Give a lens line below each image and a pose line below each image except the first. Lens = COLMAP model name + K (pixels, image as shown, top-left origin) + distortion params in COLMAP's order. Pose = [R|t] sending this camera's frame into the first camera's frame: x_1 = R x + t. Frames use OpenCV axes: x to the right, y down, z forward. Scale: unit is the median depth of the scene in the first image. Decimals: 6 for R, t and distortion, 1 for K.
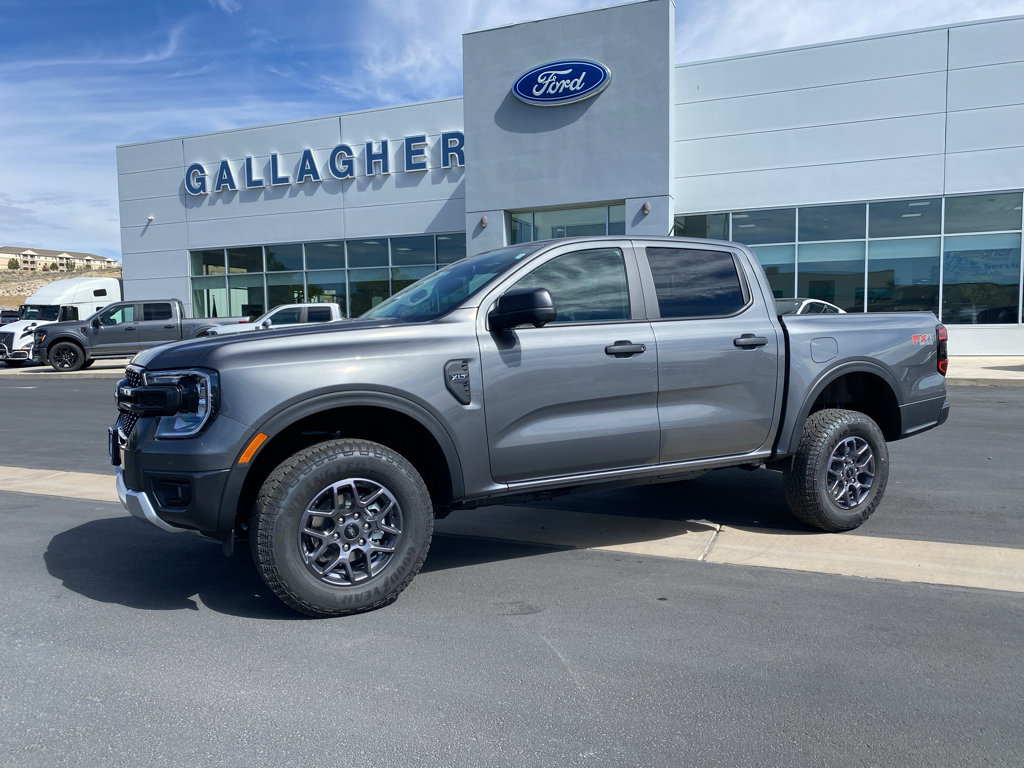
lens RADIAL K [[783.9, 0, 501.1], [0, 783.9, 397.6], [0, 0, 1]] dist [0.033301, -0.038485]
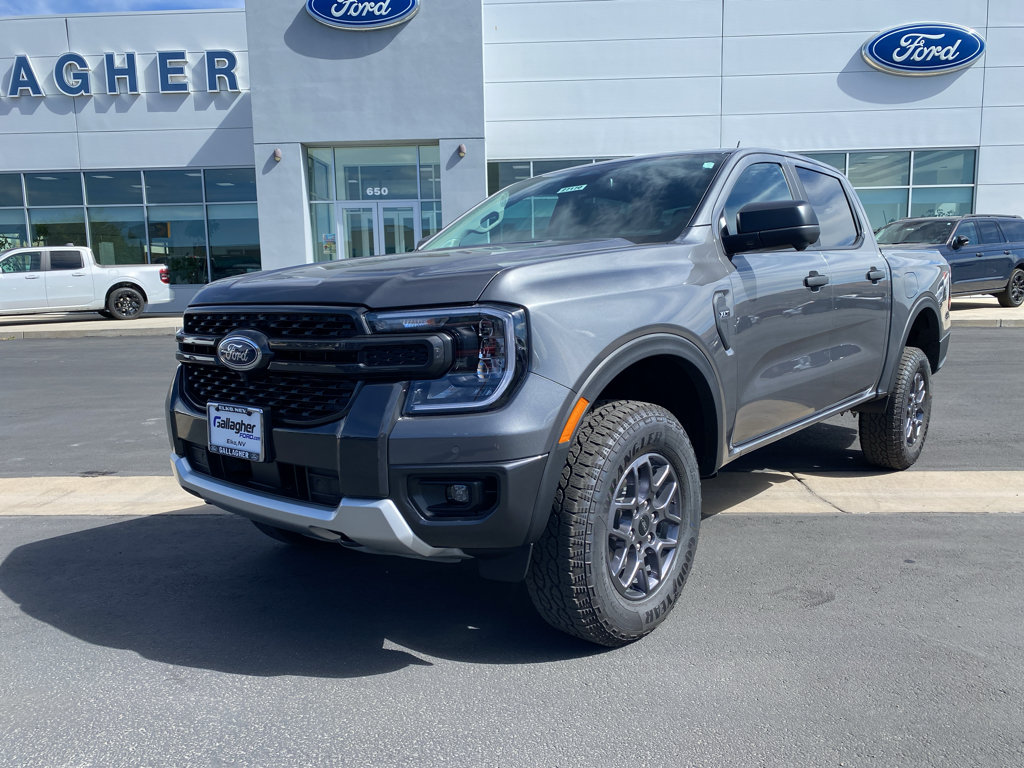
lens RADIAL K [[787.0, 0, 507.7], [0, 787.0, 393.6], [0, 0, 1]] dist [0.024525, -0.023760]
pose [[0.934967, -0.051966, 0.350908, -0.109019], [0.033886, 0.997772, 0.057472, 0.000175], [-0.353112, -0.041844, 0.934645, 0.069883]]
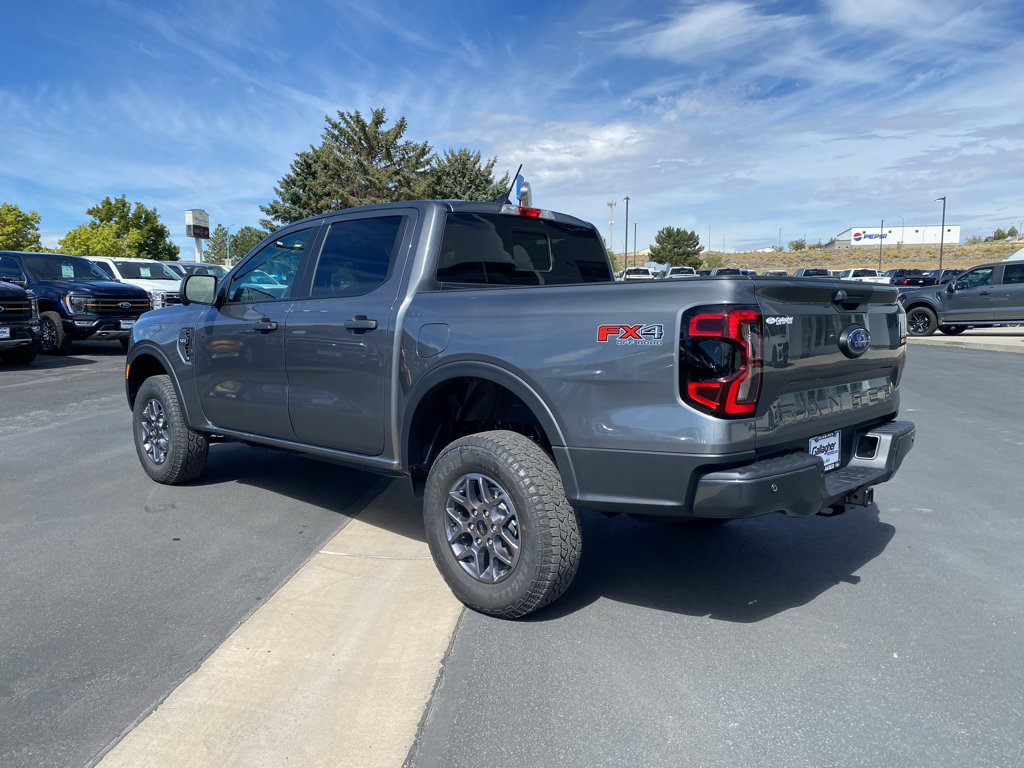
lens RADIAL K [[786.1, 0, 512.0], [0, 786.1, 384.0], [0, 0, 1]] dist [0.035476, -0.032985]
pose [[0.297467, 0.106343, -0.948791, 0.302379], [-0.076733, 0.993225, 0.087266, -0.024141], [0.951643, 0.046845, 0.303612, 0.231249]]
